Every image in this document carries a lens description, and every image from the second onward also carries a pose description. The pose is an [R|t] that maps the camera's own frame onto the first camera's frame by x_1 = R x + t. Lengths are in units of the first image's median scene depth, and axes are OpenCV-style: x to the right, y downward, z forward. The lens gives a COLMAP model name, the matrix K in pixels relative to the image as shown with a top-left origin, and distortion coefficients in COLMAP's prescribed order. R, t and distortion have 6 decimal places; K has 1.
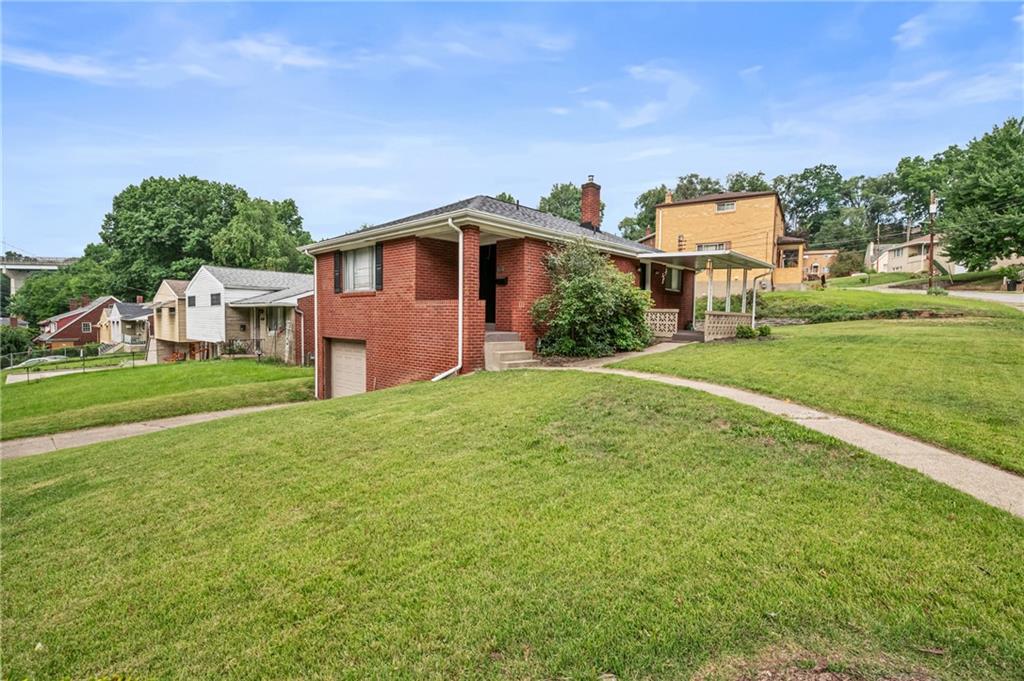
lens RADIAL K [[552.2, 0, 458.6], [0, 552.2, 353.0], [0, 0, 1]] dist [-0.001404, 0.000190]
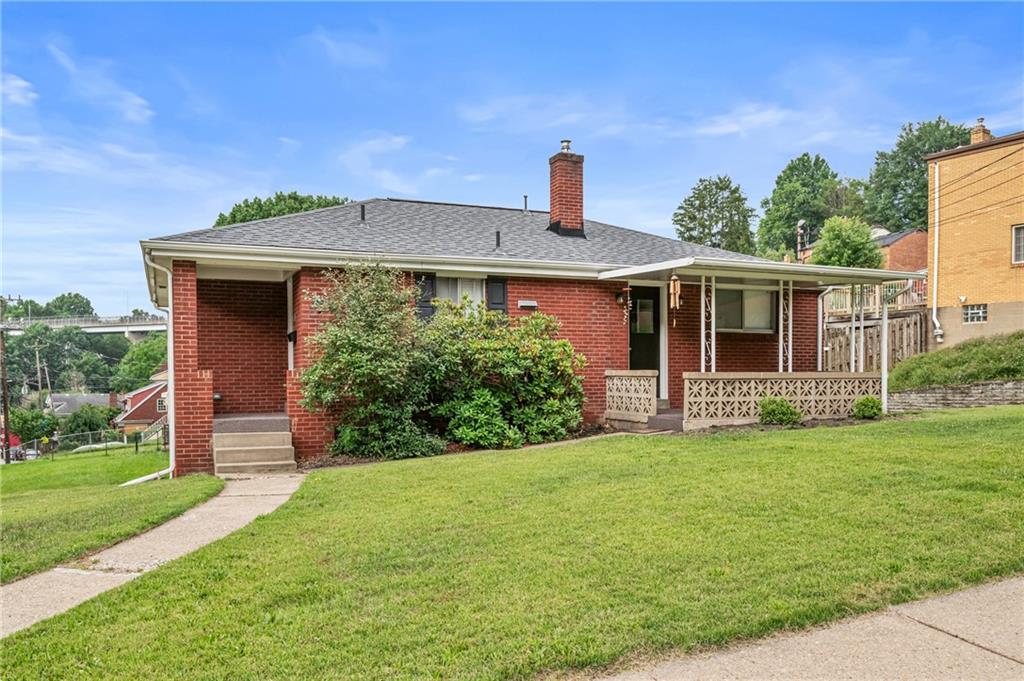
lens RADIAL K [[942.1, 0, 513.4], [0, 942.1, 396.9], [0, 0, 1]] dist [-0.006508, -0.009193]
pose [[0.889884, -0.011638, -0.456037, 0.585691], [-0.008692, 0.999060, -0.042457, -0.011418], [0.456103, 0.041746, 0.888947, 0.103103]]
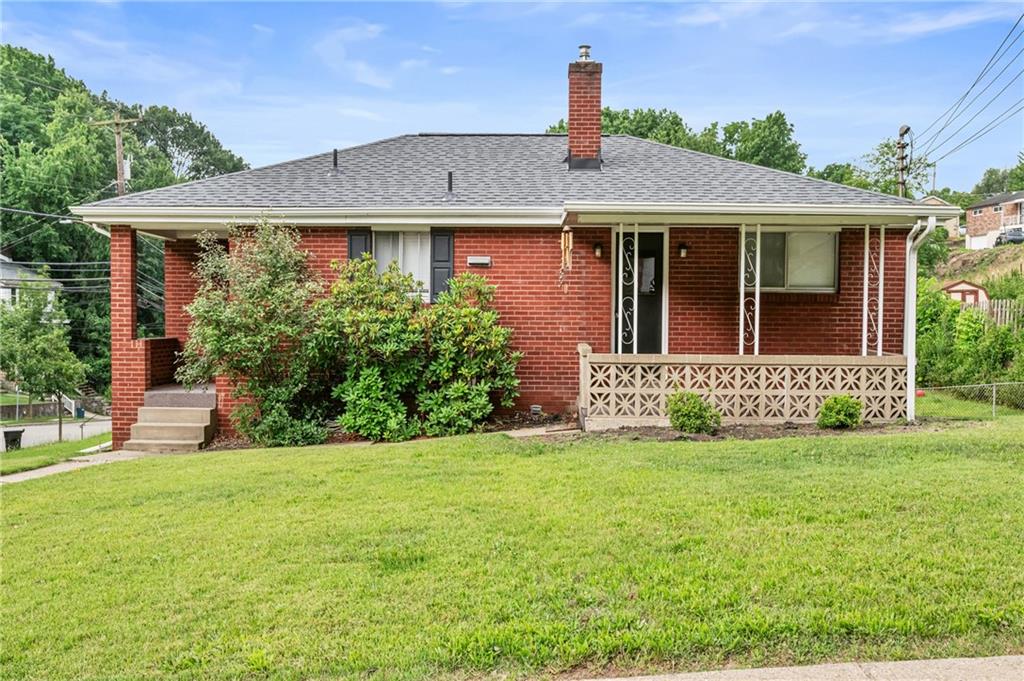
lens RADIAL K [[1127.2, 0, 512.0], [0, 1127.2, 340.5], [0, 0, 1]] dist [-0.007007, 0.000450]
pose [[0.566391, 0.003596, -0.824129, 0.888296], [-0.041263, 0.998860, -0.024000, -0.053078], [0.823103, 0.047599, 0.565894, 0.408235]]
